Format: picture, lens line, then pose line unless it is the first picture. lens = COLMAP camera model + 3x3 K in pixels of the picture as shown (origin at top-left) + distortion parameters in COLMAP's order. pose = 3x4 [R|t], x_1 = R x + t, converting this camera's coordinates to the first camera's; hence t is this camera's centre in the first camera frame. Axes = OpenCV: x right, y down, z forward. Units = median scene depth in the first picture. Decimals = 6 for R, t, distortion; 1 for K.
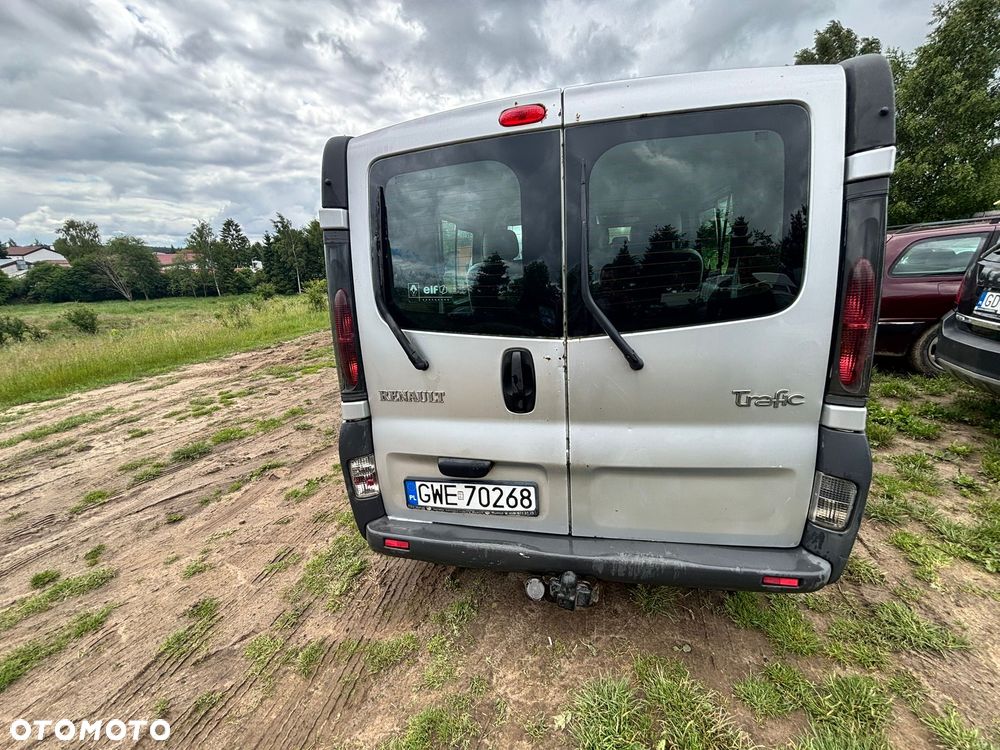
lens RADIAL K [[403.1, 0, 498.0], [0, 403.1, 375.8], [0, 0, 1]] dist [0.003619, -0.000931]
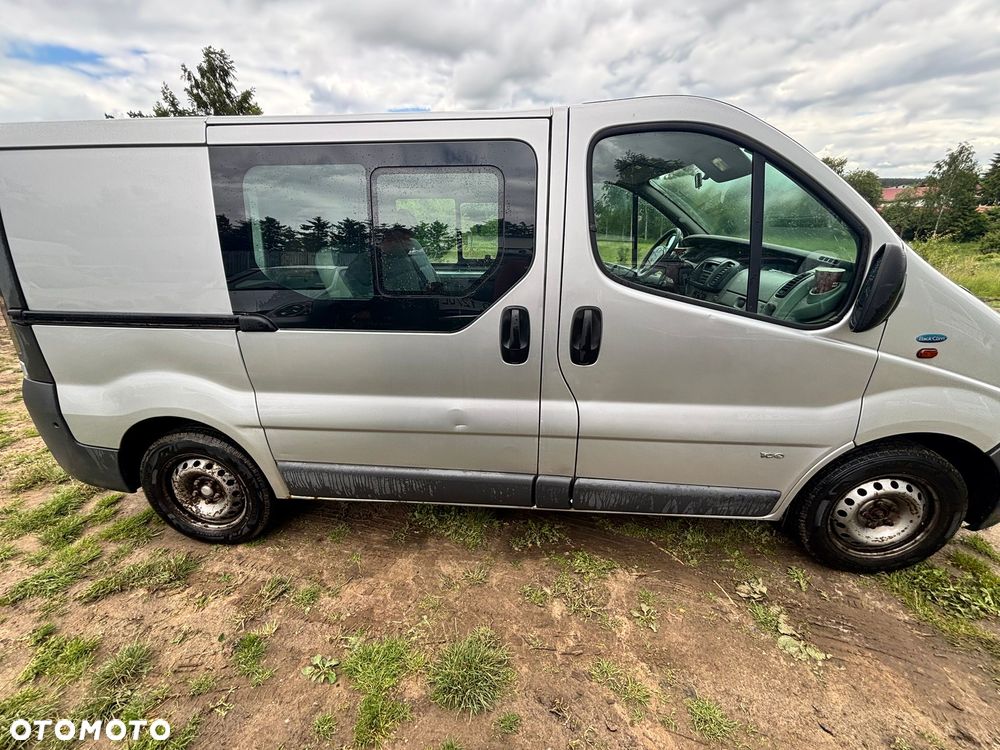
lens RADIAL K [[403.1, 0, 500.0], [0, 403.1, 372.8], [0, 0, 1]] dist [0.003619, -0.000931]
pose [[0.132107, 0.393167, -0.909927, 1.968654], [-0.264628, 0.898644, 0.349872, -0.700431], [0.955259, 0.194572, 0.222760, 1.837574]]
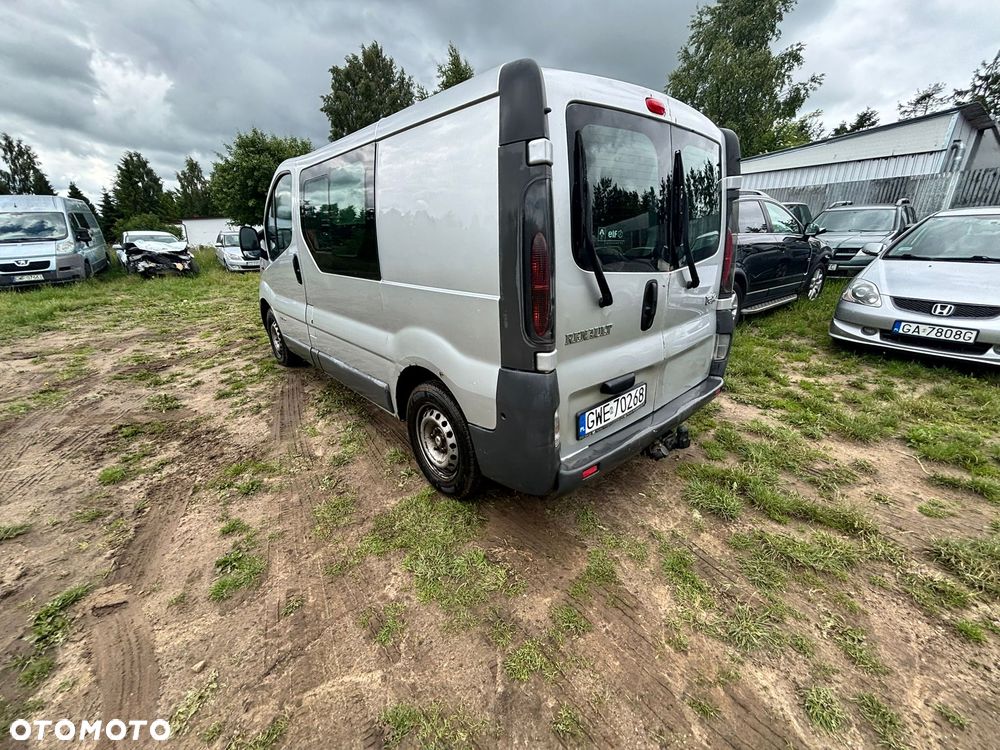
lens RADIAL K [[403.1, 0, 499.1], [0, 403.1, 374.9], [0, 0, 1]] dist [0.003619, -0.000931]
pose [[0.591719, -0.221549, 0.775103, -1.185744], [0.196926, 0.972090, 0.127520, -0.027882], [-0.781722, 0.077181, 0.618833, 0.494463]]
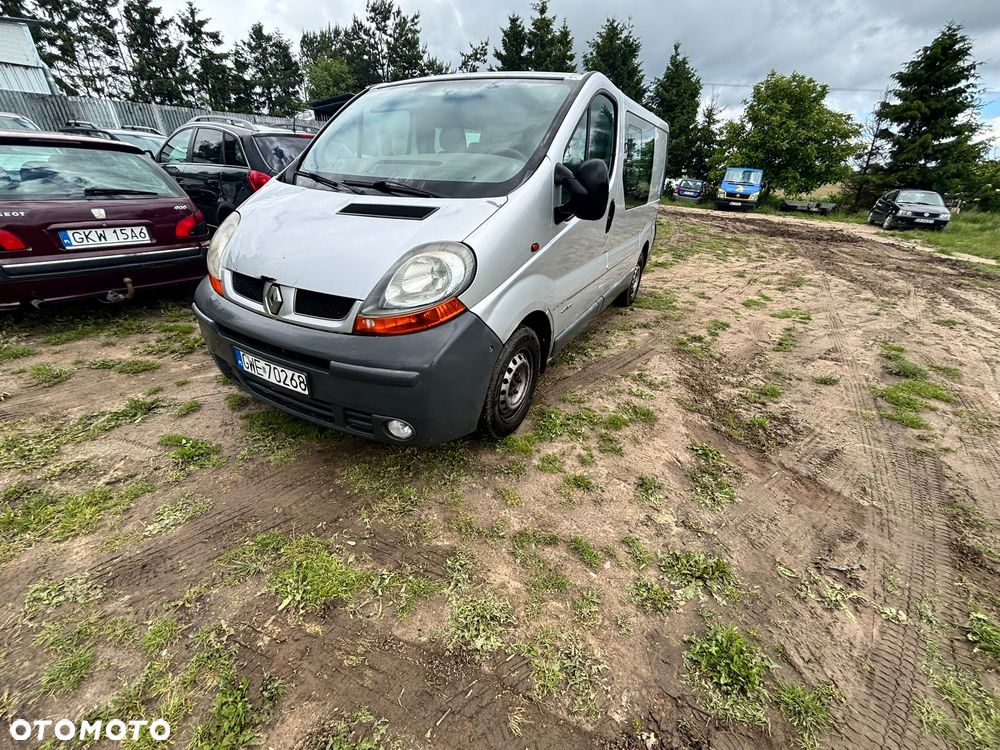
lens RADIAL K [[403.1, 0, 499.9], [0, 403.1, 374.6], [0, 0, 1]] dist [0.003619, -0.000931]
pose [[-0.957760, -0.112037, 0.264846, -0.183126], [0.093887, 0.748690, 0.656238, -1.208510], [-0.271810, 0.653385, -0.706546, 4.434140]]
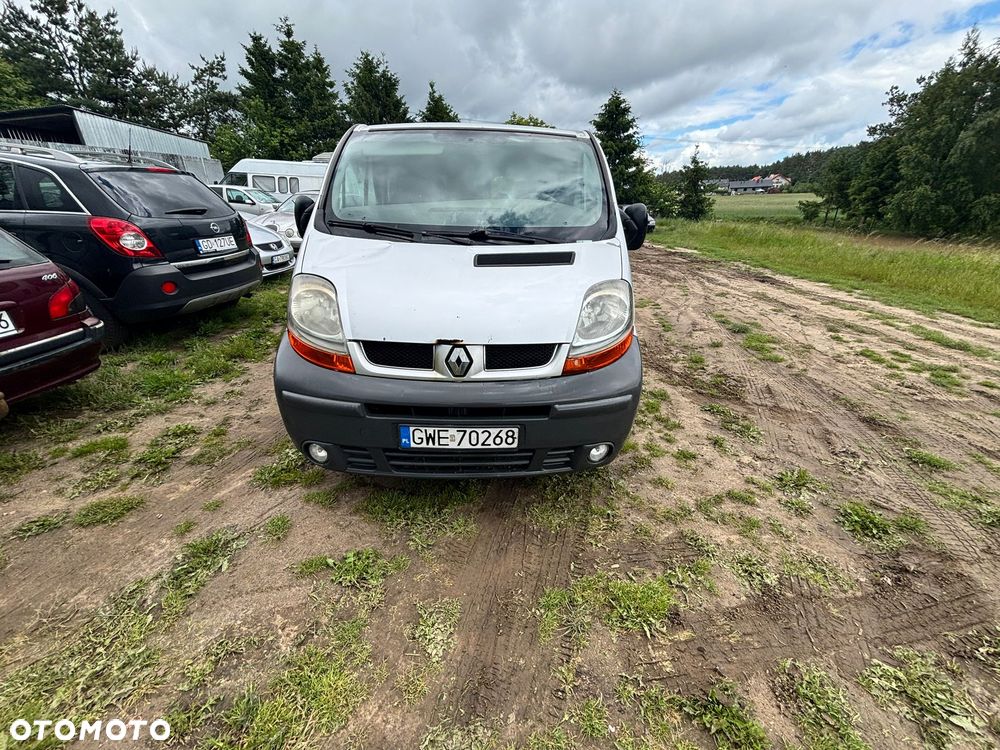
lens RADIAL K [[403.1, 0, 500.4], [0, 403.1, 373.5], [0, 0, 1]] dist [0.003619, -0.000931]
pose [[-0.973478, 0.126996, -0.190294, 0.871266], [-0.023688, 0.771357, 0.635961, -1.341491], [0.227550, 0.623602, -0.747891, 4.514523]]
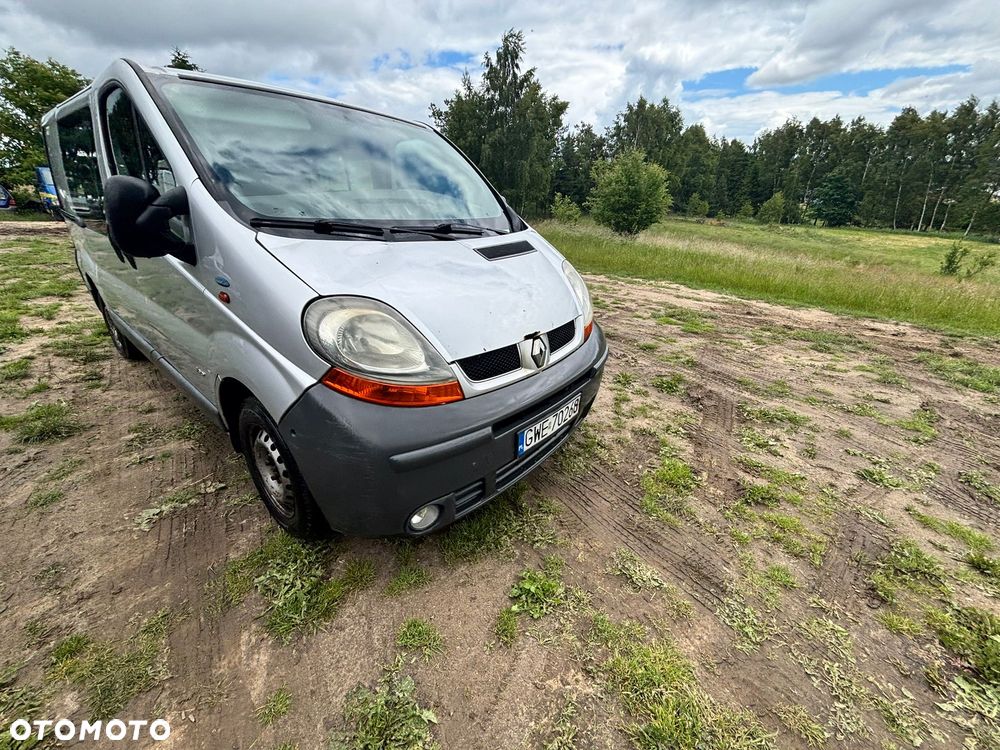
lens RADIAL K [[403.1, 0, 496.5], [0, 403.1, 374.3], [0, 0, 1]] dist [0.003619, -0.000931]
pose [[-0.469249, 0.392030, -0.791276, 1.735568], [-0.245070, 0.803045, 0.543194, -1.199348], [0.848378, 0.448811, -0.280754, 3.893025]]
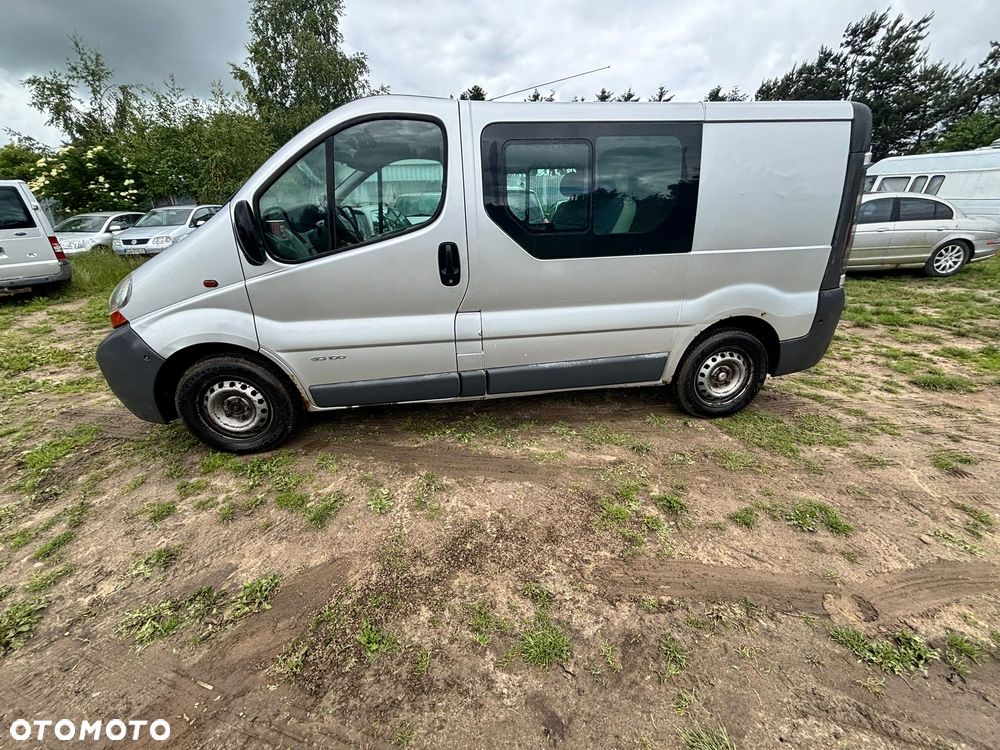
lens RADIAL K [[403.1, 0, 497.5], [0, 403.1, 373.4], [0, 0, 1]] dist [0.003619, -0.000931]
pose [[-0.326491, -0.290910, 0.899319, -1.534753], [0.293715, 0.873130, 0.389069, -0.651878], [-0.898407, 0.391171, -0.199624, 2.774872]]
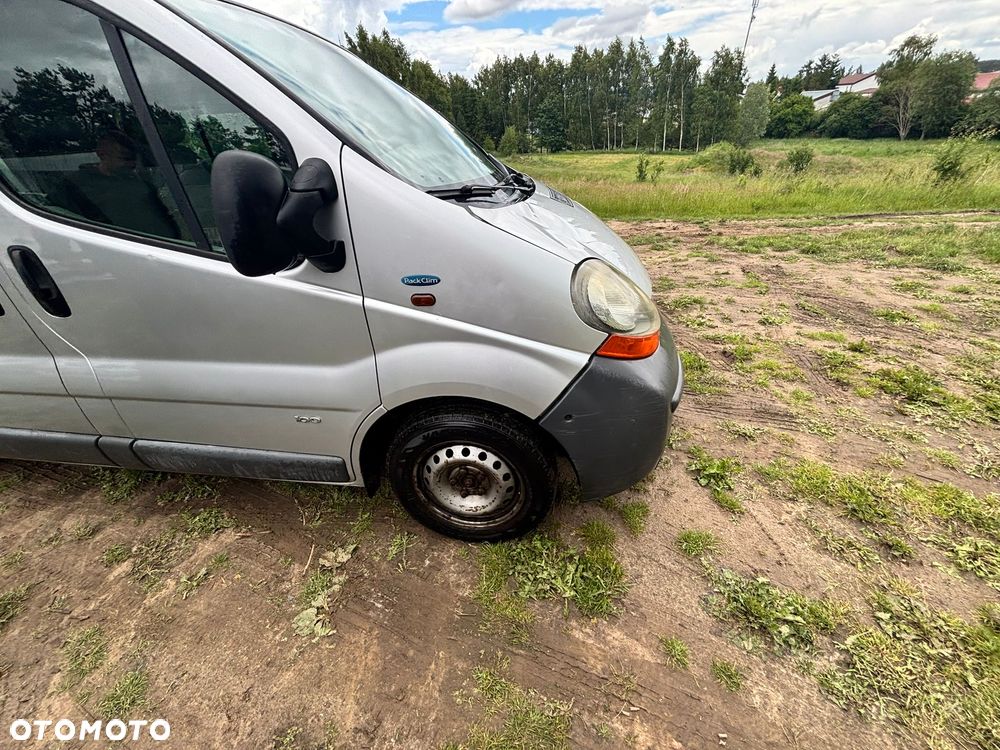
lens RADIAL K [[403.1, 0, 503.6], [0, 403.1, 370.4], [0, 0, 1]] dist [0.003619, -0.000931]
pose [[0.073751, 0.540091, -0.838369, 1.922770], [-0.229813, 0.827237, 0.512704, -0.983524], [0.970436, 0.154856, 0.185129, 3.032843]]
